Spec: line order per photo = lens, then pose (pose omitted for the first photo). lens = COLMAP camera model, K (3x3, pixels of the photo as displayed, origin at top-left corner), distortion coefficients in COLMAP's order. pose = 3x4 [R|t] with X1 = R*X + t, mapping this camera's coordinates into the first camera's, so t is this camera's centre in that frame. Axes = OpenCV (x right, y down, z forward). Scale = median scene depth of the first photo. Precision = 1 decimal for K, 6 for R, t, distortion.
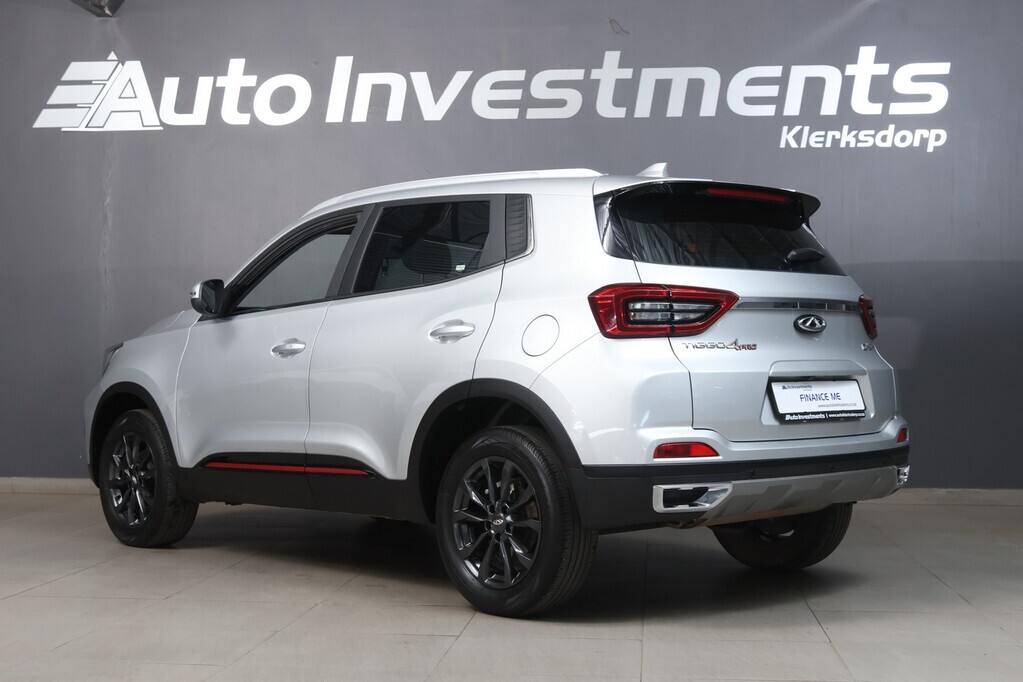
lens RADIAL K [[1450.2, 0, 511.5], [0, 1450.2, 341.0], [0, 0, 1]] dist [-0.039161, -0.029644]
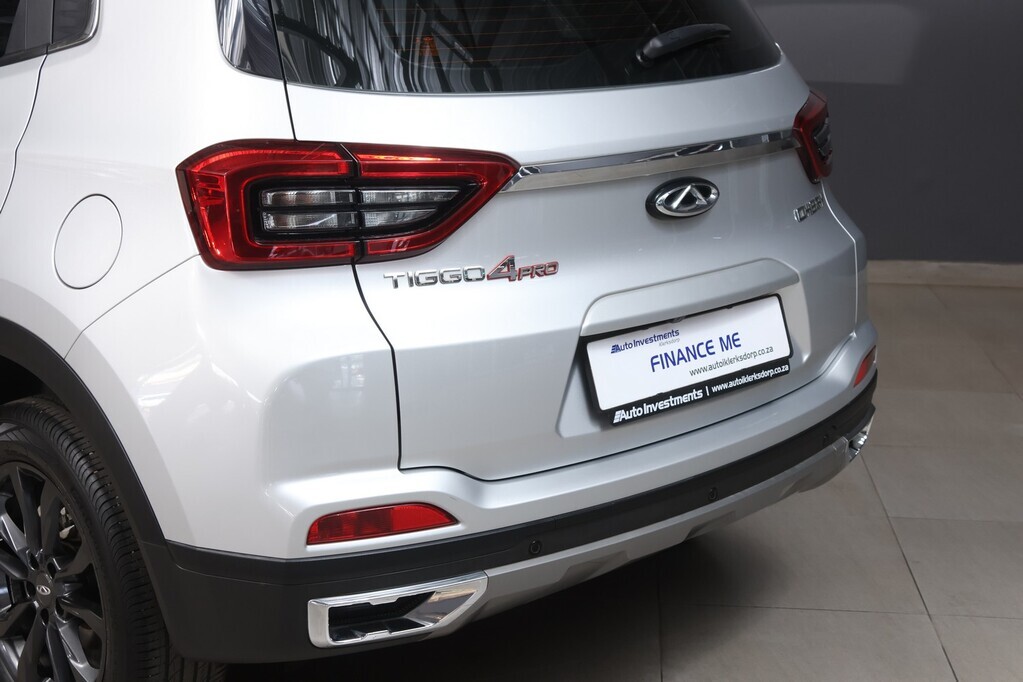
lens RADIAL K [[1611.6, 0, 511.5], [0, 1611.6, 341.0], [0, 0, 1]] dist [-0.049765, 0.054210]
pose [[0.999386, 0.005741, 0.034570, 0.112064], [-0.014684, 0.964317, 0.264342, -0.090084], [-0.031819, -0.264687, 0.963809, 0.407091]]
